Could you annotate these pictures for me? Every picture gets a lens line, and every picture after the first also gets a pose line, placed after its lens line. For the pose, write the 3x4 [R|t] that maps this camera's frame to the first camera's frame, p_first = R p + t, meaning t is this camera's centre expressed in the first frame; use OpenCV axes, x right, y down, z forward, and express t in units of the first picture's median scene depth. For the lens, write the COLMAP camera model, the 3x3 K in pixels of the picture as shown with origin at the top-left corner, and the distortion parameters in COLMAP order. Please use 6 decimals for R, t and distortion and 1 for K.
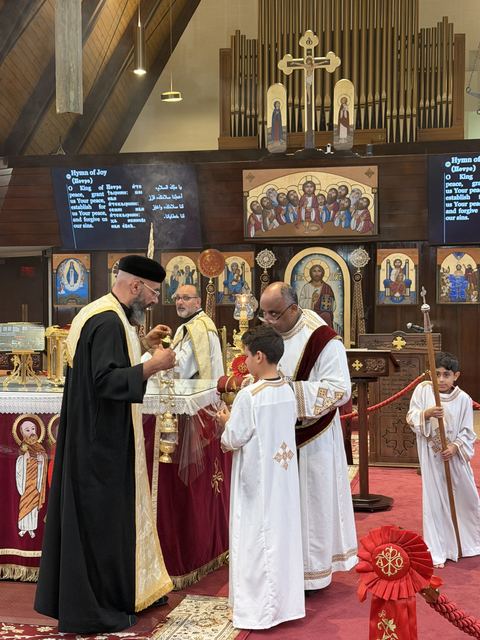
lens RADIAL K [[992.1, 0, 240.9], [0, 992.1, 321.1], [0, 0, 1]] dist [0.149420, -0.128653]
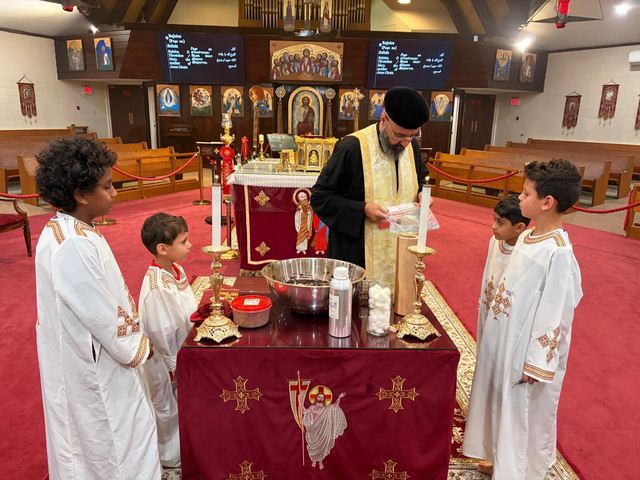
lens RADIAL K [[487.6, 0, 320.5], [0, 487.6, 243.7], [0, 0, 1]] dist [0.029975, -0.027119]
pose [[0.967381, -0.040926, 0.249997, -0.147207], [-0.020137, 0.971317, 0.236932, -0.006044], [-0.252523, -0.234238, 0.938810, 0.057851]]
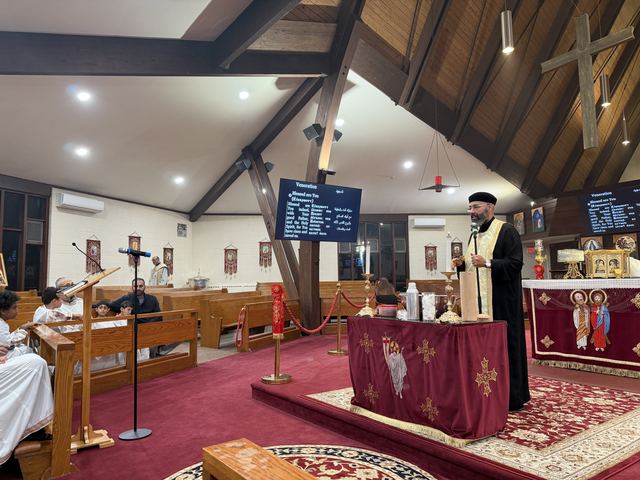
lens RADIAL K [[445.9, 0, 321.2], [0, 445.9, 242.1], [0, 0, 1]] dist [0.069646, -0.102579]
pose [[0.760124, -0.071348, -0.645849, -0.001718], [0.007032, 0.994798, -0.101620, 0.031497], [0.649740, 0.072702, 0.756672, -0.025452]]
